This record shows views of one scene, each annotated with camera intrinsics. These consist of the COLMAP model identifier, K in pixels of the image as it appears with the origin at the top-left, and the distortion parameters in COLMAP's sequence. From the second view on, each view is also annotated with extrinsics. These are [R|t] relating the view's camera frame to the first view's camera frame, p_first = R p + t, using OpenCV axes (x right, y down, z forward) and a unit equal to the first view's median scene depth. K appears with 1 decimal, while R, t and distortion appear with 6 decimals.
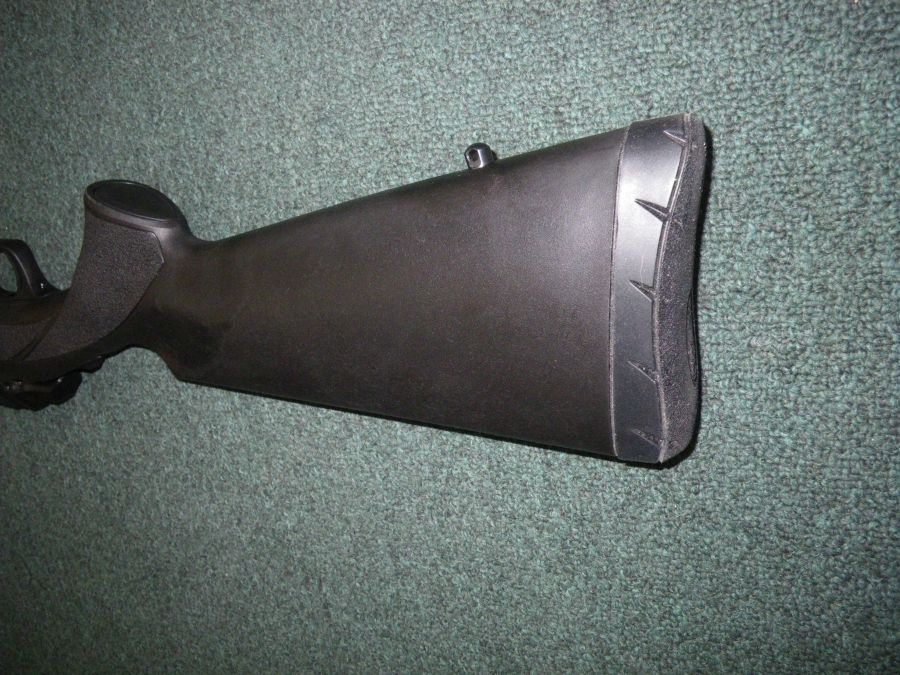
lens RADIAL K [[753.1, 0, 460.8], [0, 753.1, 343.5], [0, 0, 1]] dist [-0.159796, 0.107745]
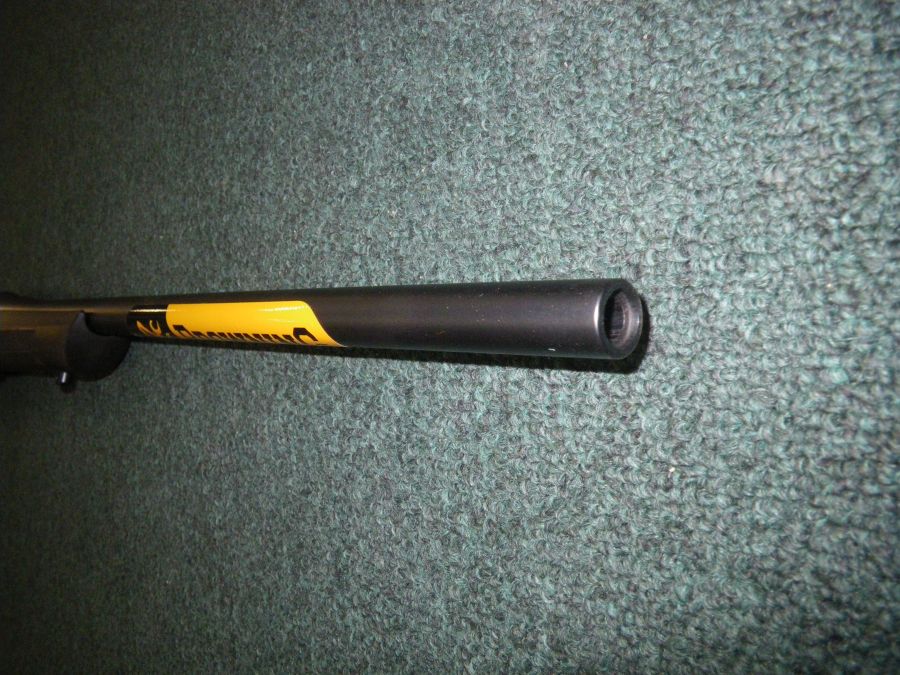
lens RADIAL K [[753.1, 0, 444.8], [0, 753.1, 335.4], [0, 0, 1]] dist [-0.159796, 0.107745]
pose [[0.913499, 0.094020, -0.395828, 0.339699], [-0.190208, 0.958749, -0.211237, 0.217676], [0.359640, 0.268254, 0.893700, 0.411986]]
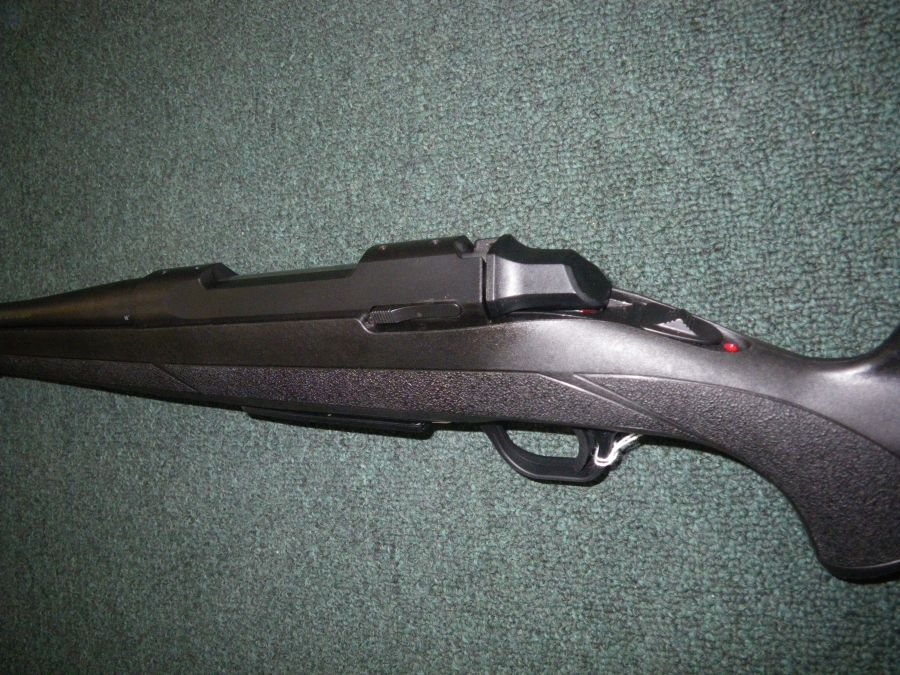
lens RADIAL K [[753.1, 0, 457.8], [0, 753.1, 341.5], [0, 0, 1]] dist [-0.159796, 0.107745]
pose [[0.997602, 0.069192, 0.001862, -0.161683], [-0.066083, 0.960095, -0.271755, 0.393500], [-0.020591, 0.270980, 0.962365, 0.097335]]
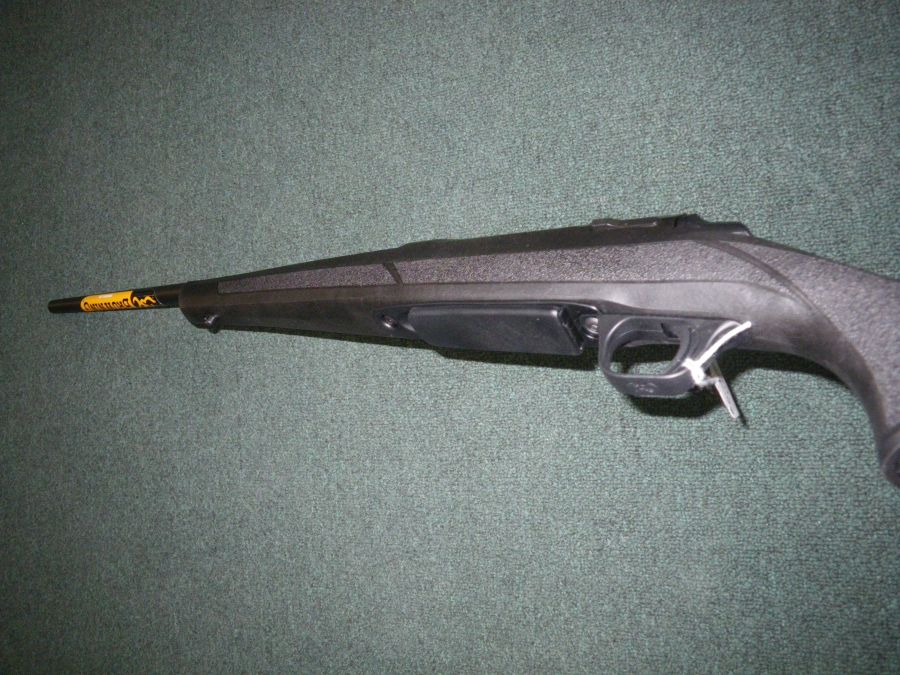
lens RADIAL K [[753.1, 0, 455.7], [0, 753.1, 343.7], [0, 0, 1]] dist [-0.159796, 0.107745]
pose [[0.997115, 0.070656, 0.027729, -0.703665], [-0.060148, 0.958371, -0.279119, 0.707863], [-0.046296, 0.276646, 0.959856, -0.452355]]
